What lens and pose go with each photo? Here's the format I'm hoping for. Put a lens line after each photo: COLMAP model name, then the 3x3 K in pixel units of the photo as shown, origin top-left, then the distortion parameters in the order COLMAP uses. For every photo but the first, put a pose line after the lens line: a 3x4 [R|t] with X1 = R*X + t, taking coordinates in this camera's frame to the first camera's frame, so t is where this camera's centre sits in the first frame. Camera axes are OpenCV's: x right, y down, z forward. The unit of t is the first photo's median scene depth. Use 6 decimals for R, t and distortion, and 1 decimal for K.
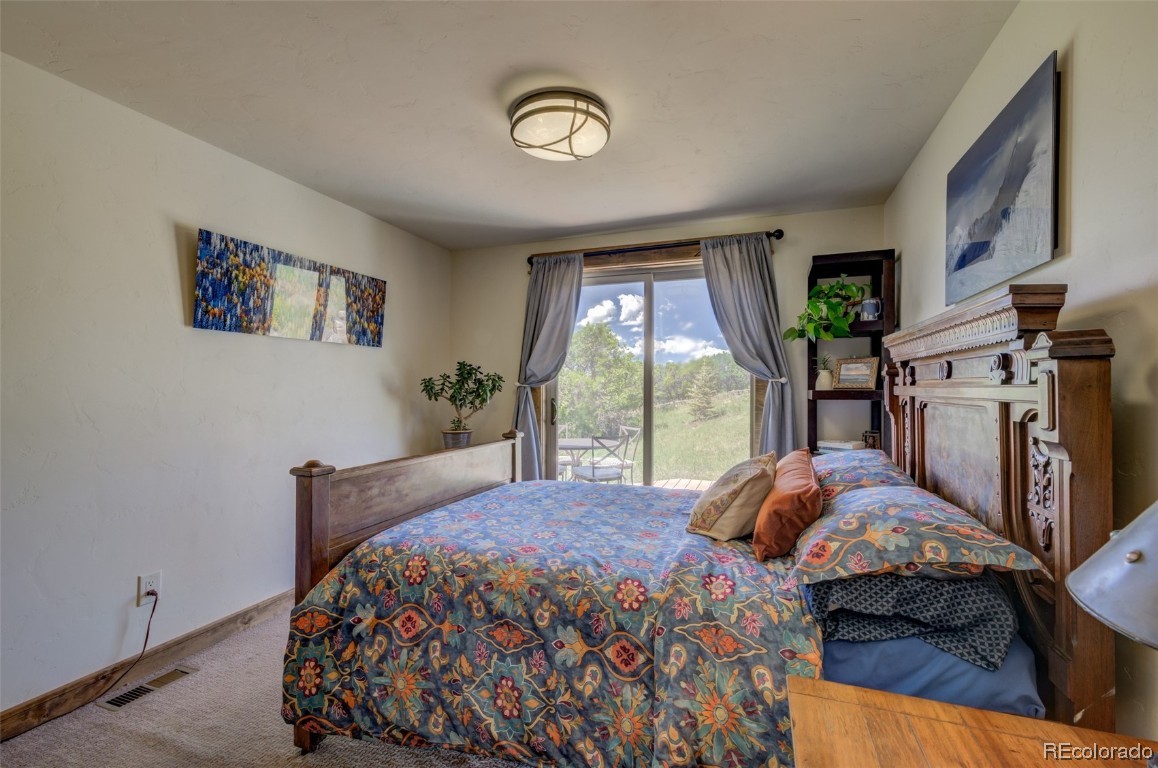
lens RADIAL K [[506.3, 0, 578.0], [0, 506.3, 385.0], [0, 0, 1]] dist [-0.005462, 0.005734]
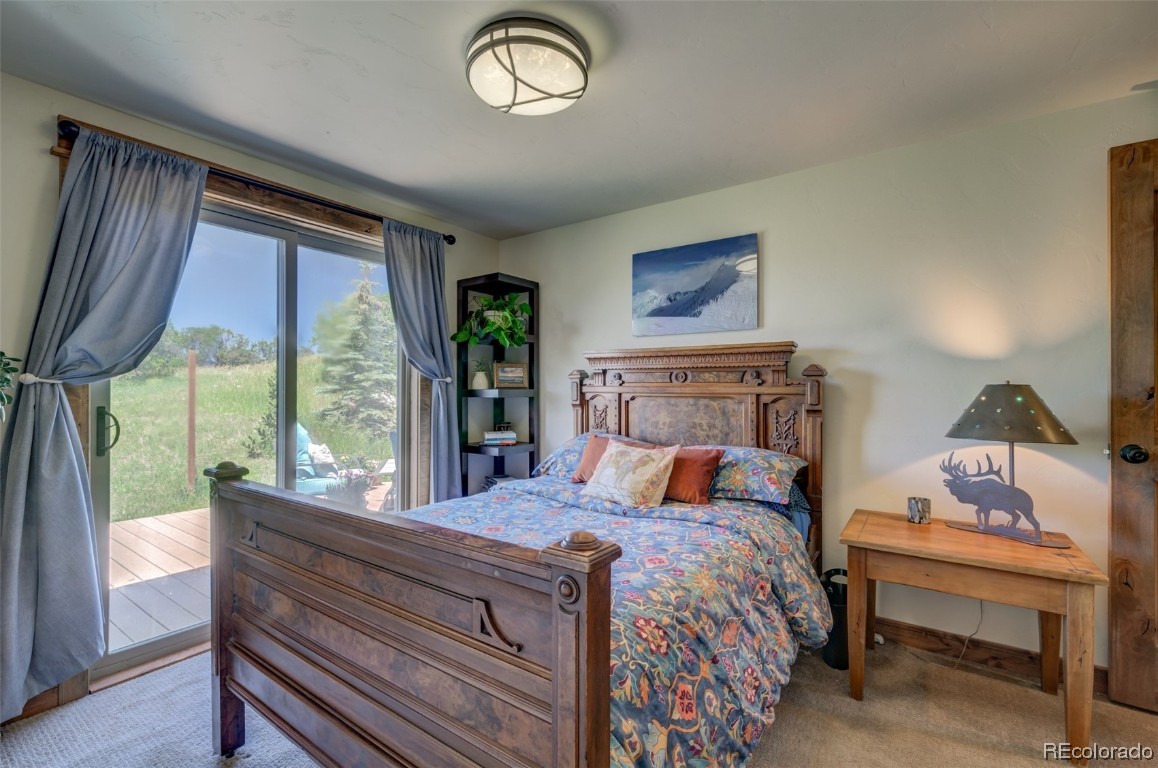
lens RADIAL K [[506.3, 0, 580.7], [0, 506.3, 384.4], [0, 0, 1]] dist [-0.005462, 0.005734]
pose [[0.252491, 0.006598, 0.967577, -0.886164], [-0.006716, 0.999965, -0.005067, 0.006273], [-0.967576, -0.005219, 0.252527, 0.774456]]
